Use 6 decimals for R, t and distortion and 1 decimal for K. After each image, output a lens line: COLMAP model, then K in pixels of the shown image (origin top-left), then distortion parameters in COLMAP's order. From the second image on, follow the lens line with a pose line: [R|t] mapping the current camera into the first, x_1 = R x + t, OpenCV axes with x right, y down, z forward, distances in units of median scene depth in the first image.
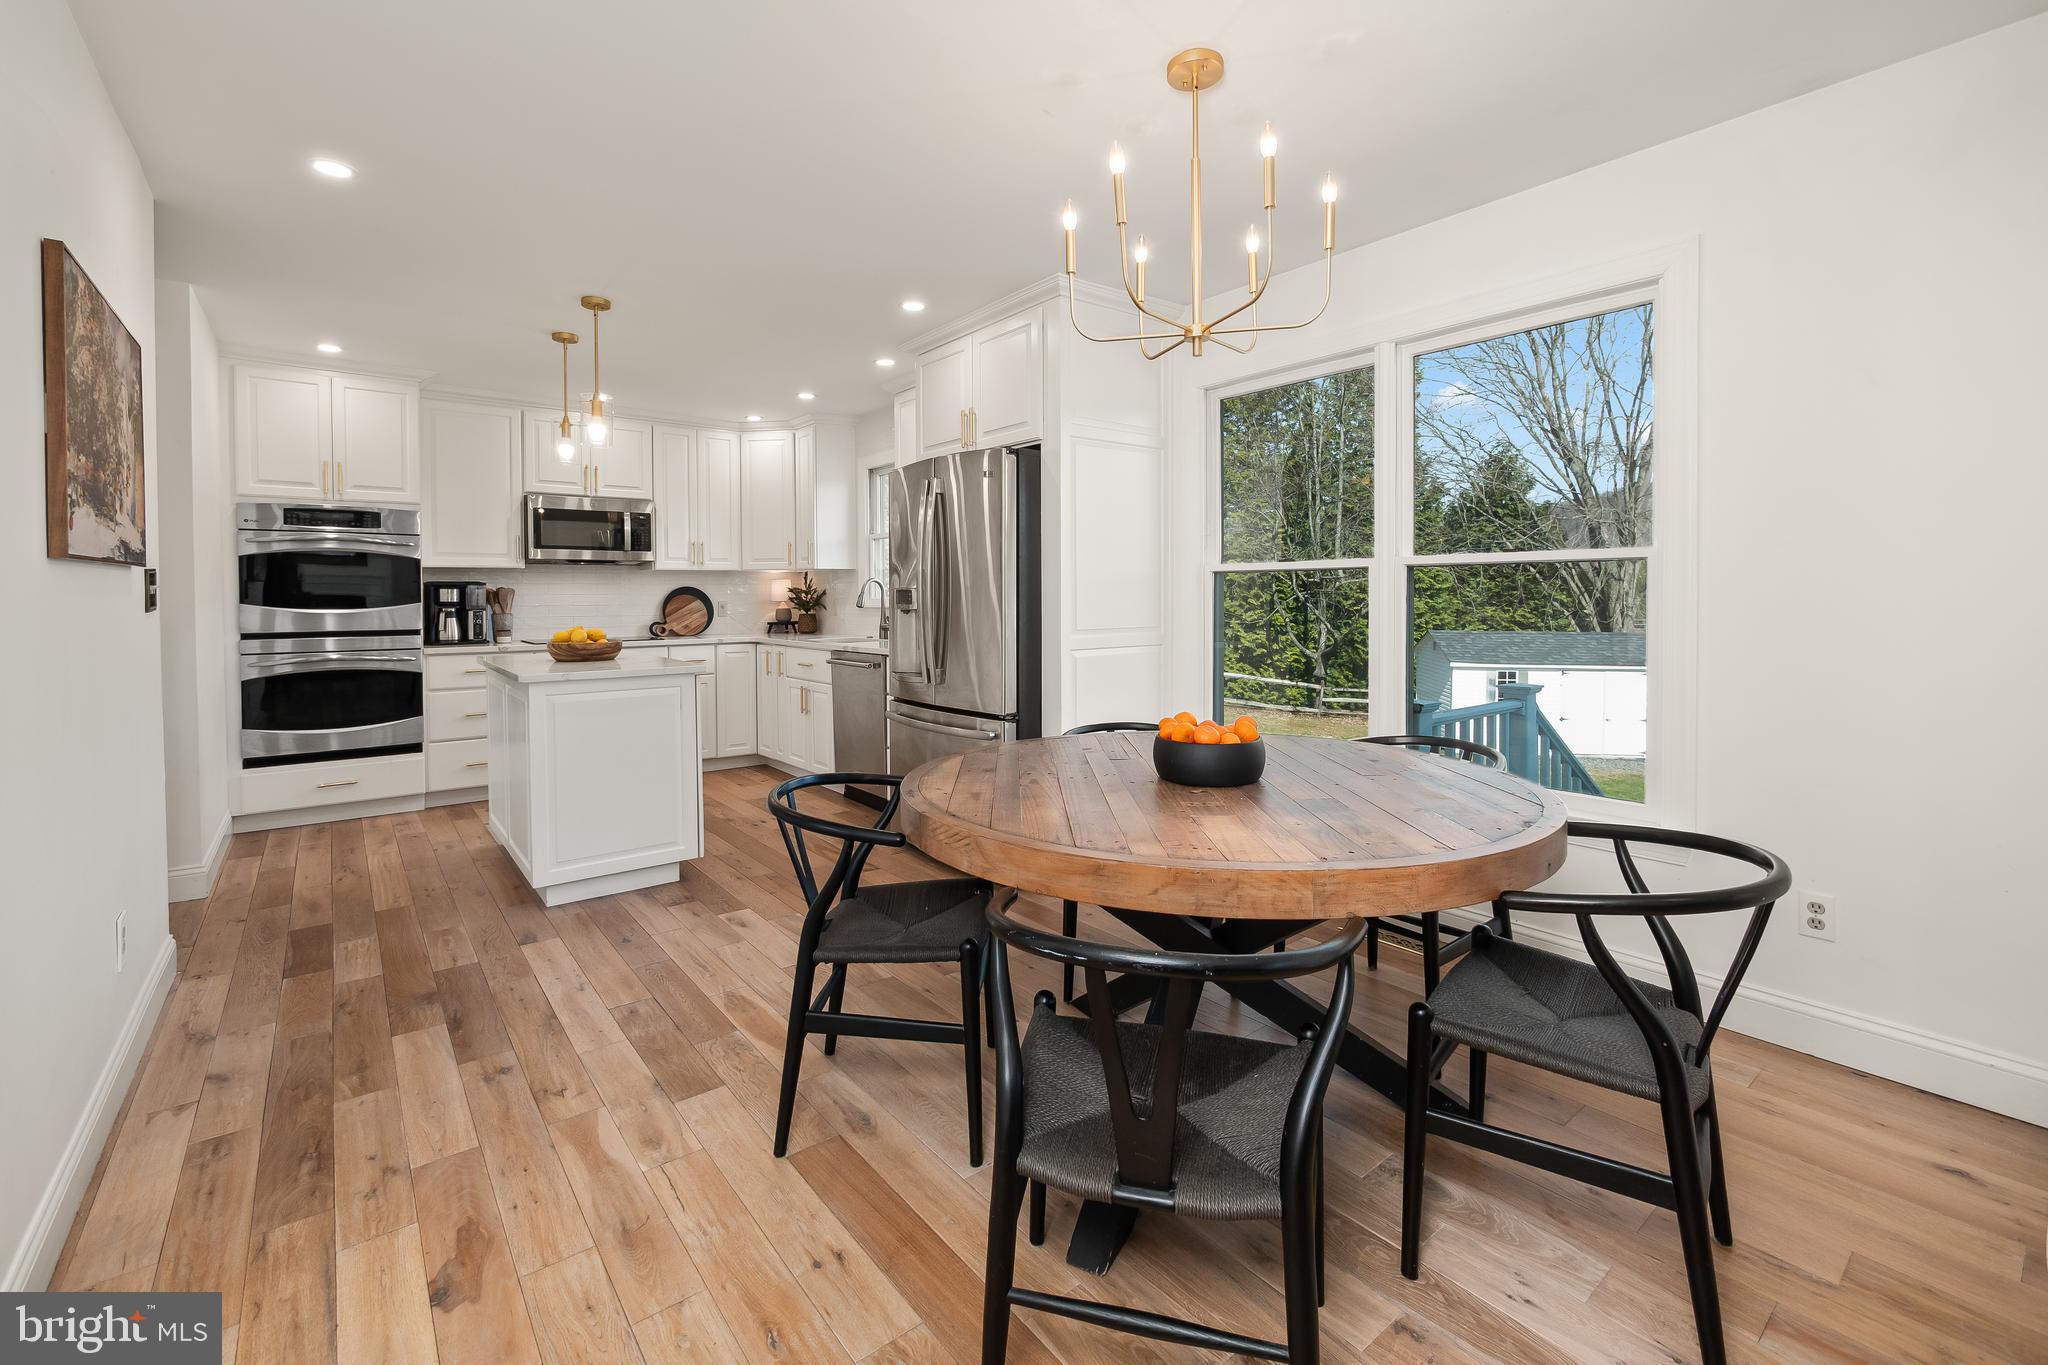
lens RADIAL K [[863.2, 0, 1024.7], [0, 863.2, 604.6], [0, 0, 1]] dist [-0.008235, 0.001340]
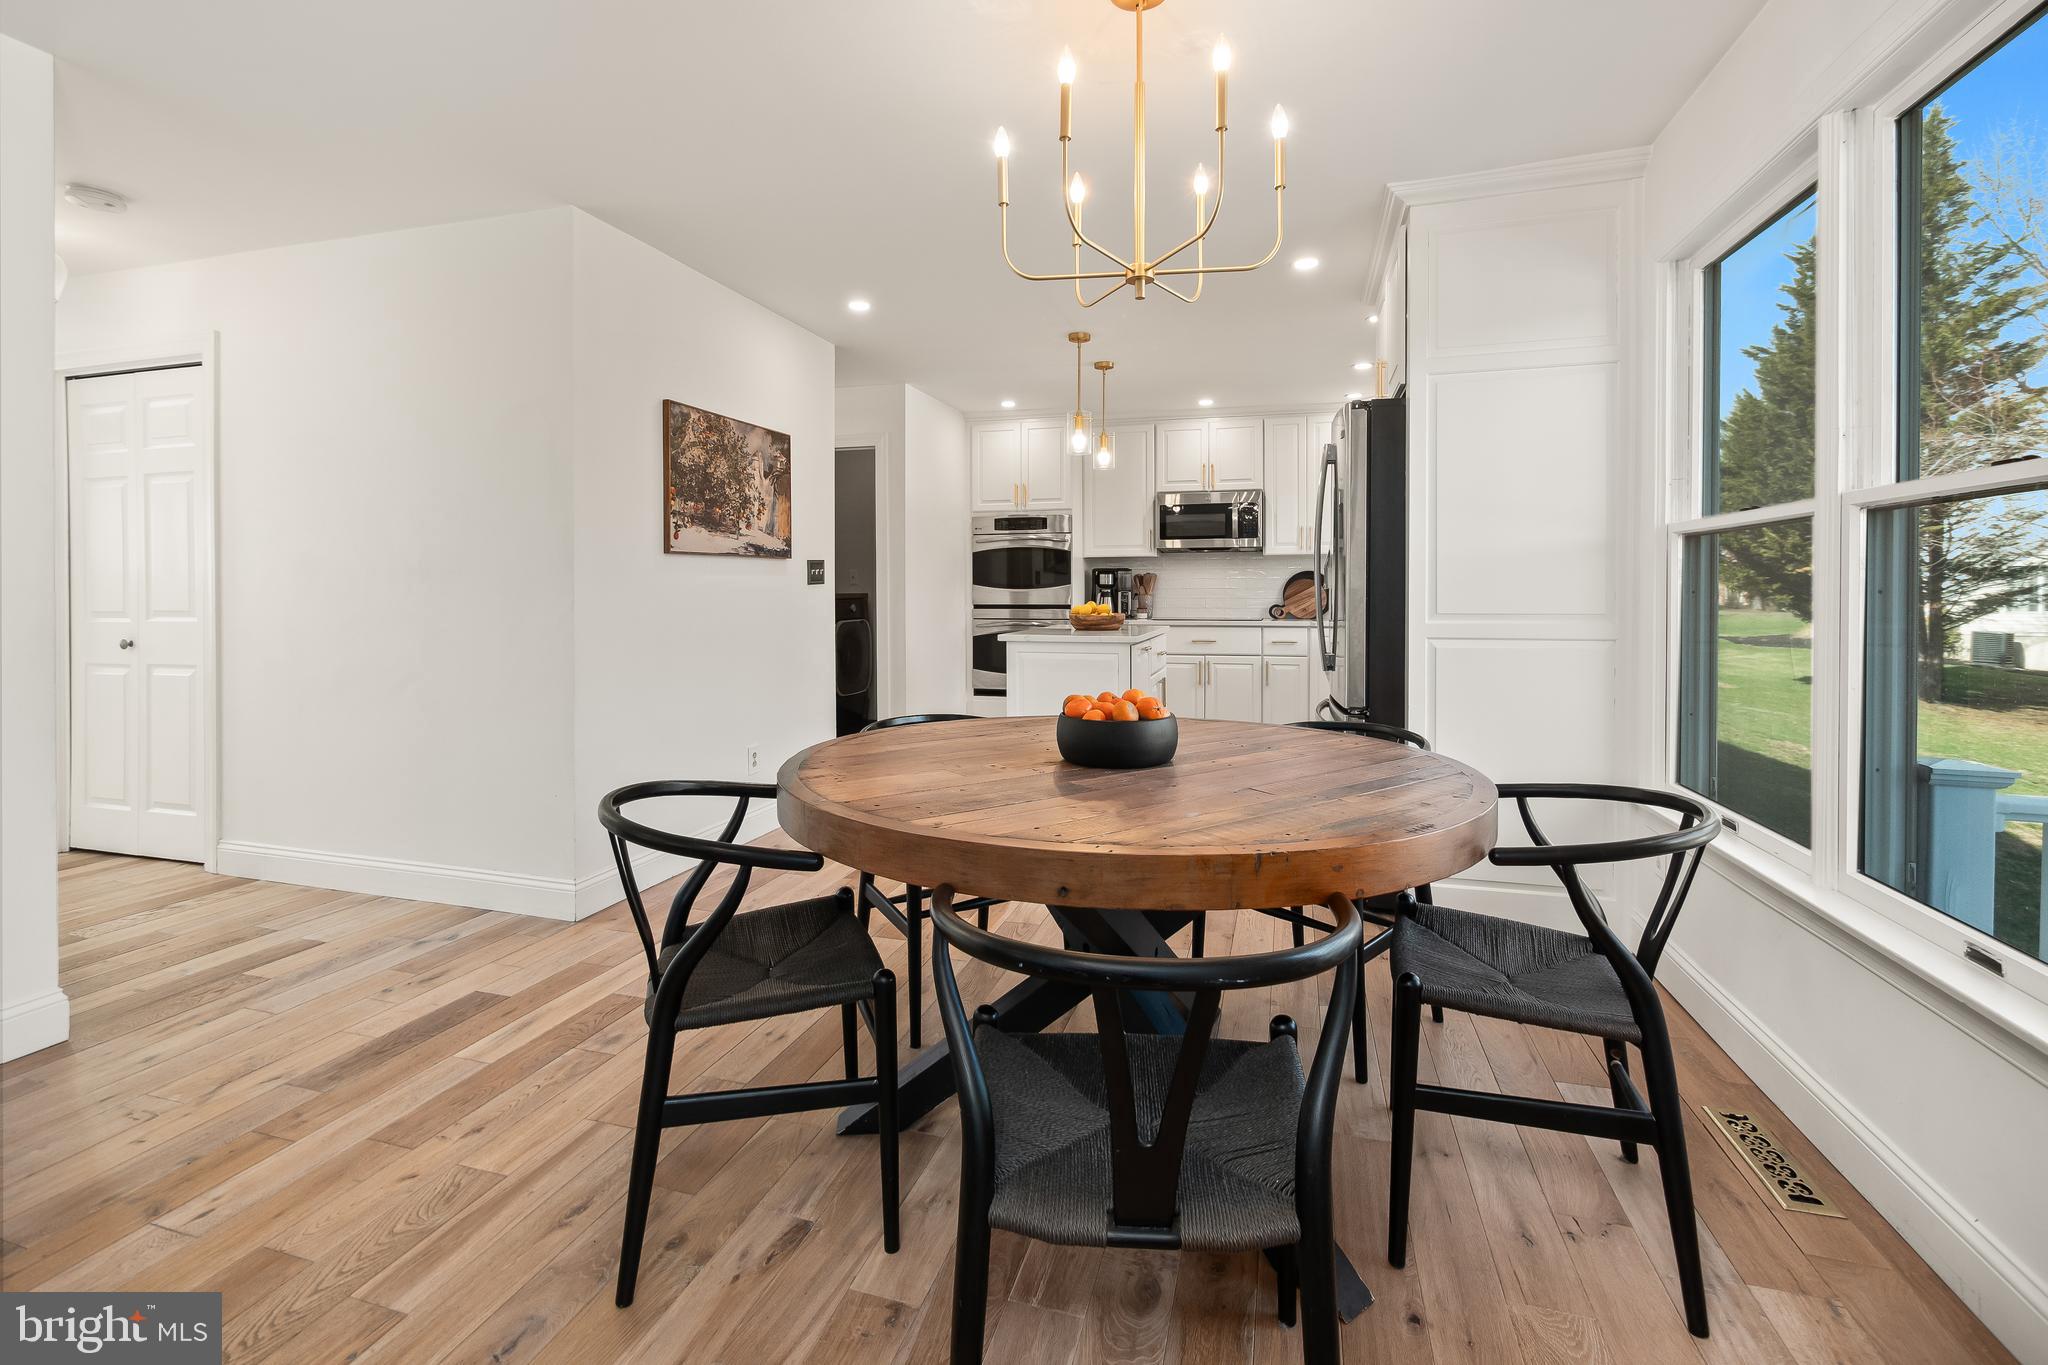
lens RADIAL K [[914.2, 0, 1052.2], [0, 914.2, 593.9], [0, 0, 1]] dist [-0.004574, 0.000438]
pose [[0.582949, 0.005429, -0.812490, 0.422343], [-0.008575, 0.999963, 0.000529, 0.012040], [0.812463, 0.006659, 0.582974, 0.166949]]
